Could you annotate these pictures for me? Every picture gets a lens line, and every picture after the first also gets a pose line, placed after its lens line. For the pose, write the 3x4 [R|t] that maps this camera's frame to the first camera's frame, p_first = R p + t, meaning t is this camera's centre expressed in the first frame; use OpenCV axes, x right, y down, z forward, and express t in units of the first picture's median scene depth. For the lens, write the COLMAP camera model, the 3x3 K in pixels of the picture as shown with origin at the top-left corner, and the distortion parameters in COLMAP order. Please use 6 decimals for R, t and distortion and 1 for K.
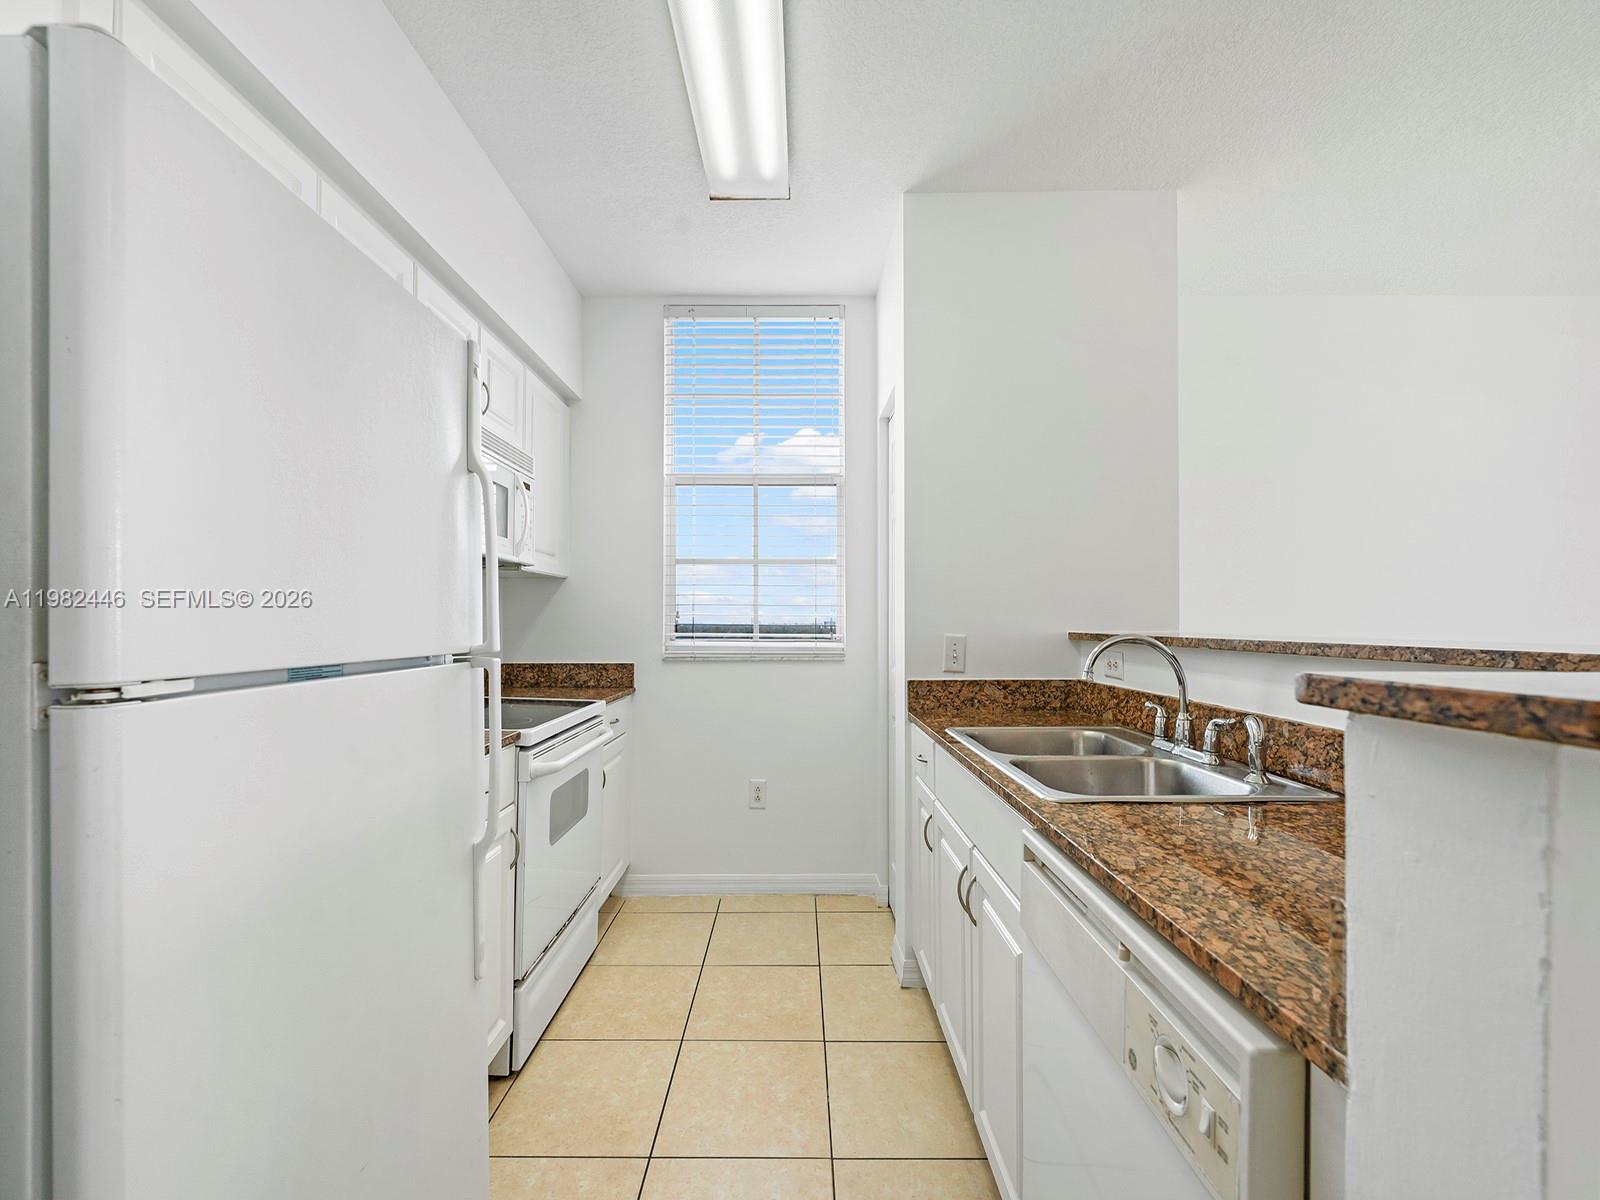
lens RADIAL K [[652.4, 0, 799.9], [0, 652.4, 616.0], [0, 0, 1]] dist [-0.000657, -0.000552]
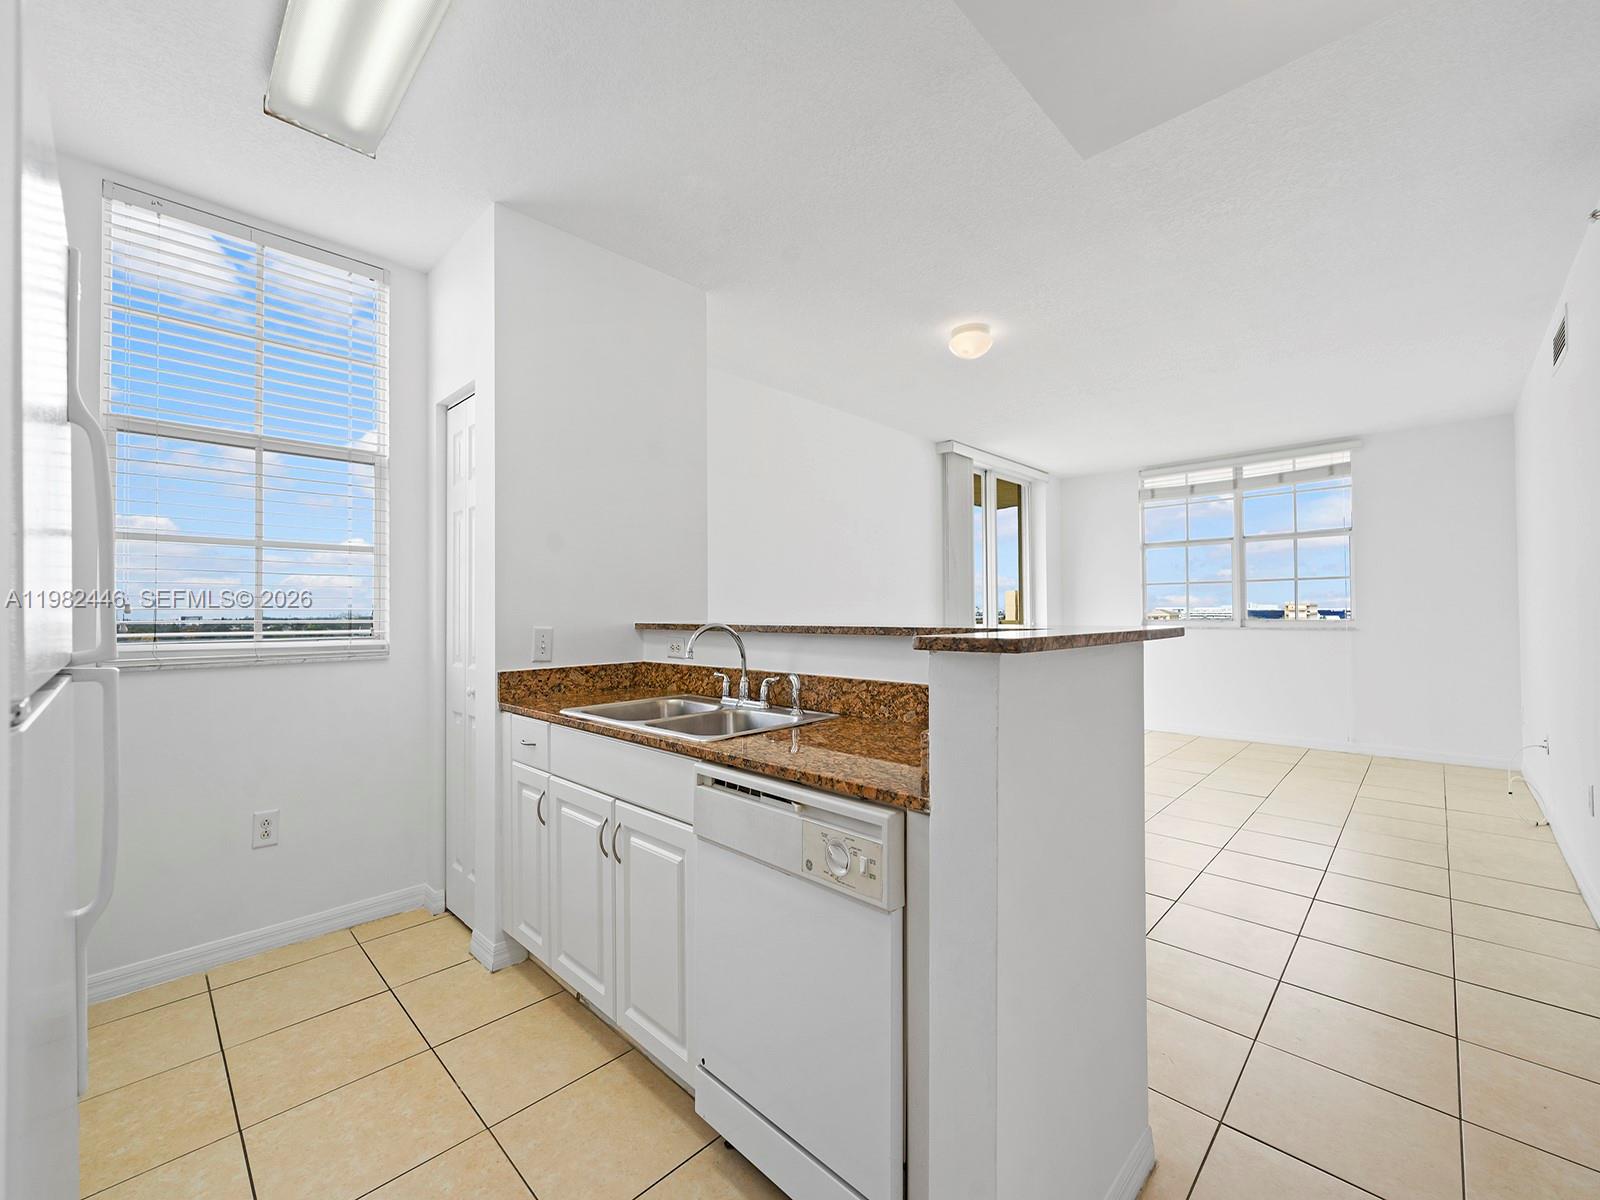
lens RADIAL K [[657.2, 0, 797.2], [0, 657.2, 602.2], [0, 0, 1]] dist [0.000354, -0.000147]
pose [[0.698534, 0.005359, 0.715557, -0.295761], [0.001107, 0.999963, -0.008570, -0.003629], [-0.715576, 0.006779, 0.698502, -0.080708]]
